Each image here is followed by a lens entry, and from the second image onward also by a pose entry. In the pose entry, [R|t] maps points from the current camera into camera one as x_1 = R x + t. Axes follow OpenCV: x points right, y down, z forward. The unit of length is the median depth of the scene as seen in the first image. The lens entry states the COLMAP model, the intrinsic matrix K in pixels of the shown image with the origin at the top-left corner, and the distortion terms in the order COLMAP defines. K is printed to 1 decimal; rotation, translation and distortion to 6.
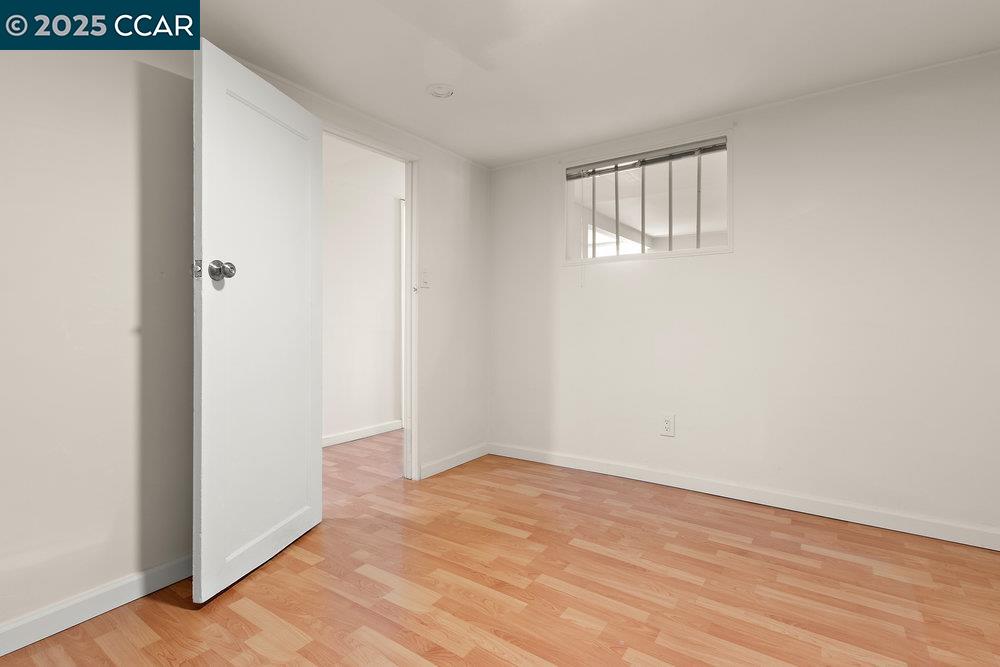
lens RADIAL K [[473.2, 0, 502.2], [0, 473.2, 315.8], [0, 0, 1]] dist [0.002475, -0.000314]
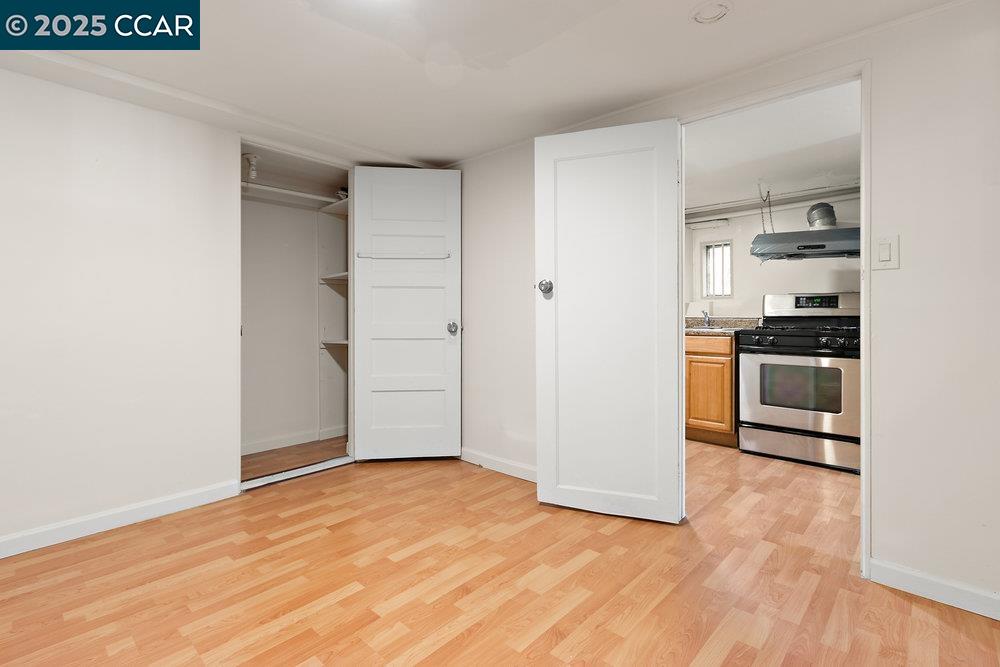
lens RADIAL K [[473.2, 0, 502.2], [0, 473.2, 315.8], [0, 0, 1]] dist [0.002475, -0.000314]
pose [[-0.149330, 0.004484, -0.988777, 0.768017], [0.008157, 0.999961, 0.003302, -0.011079], [0.988754, -0.007573, -0.149361, 0.924424]]
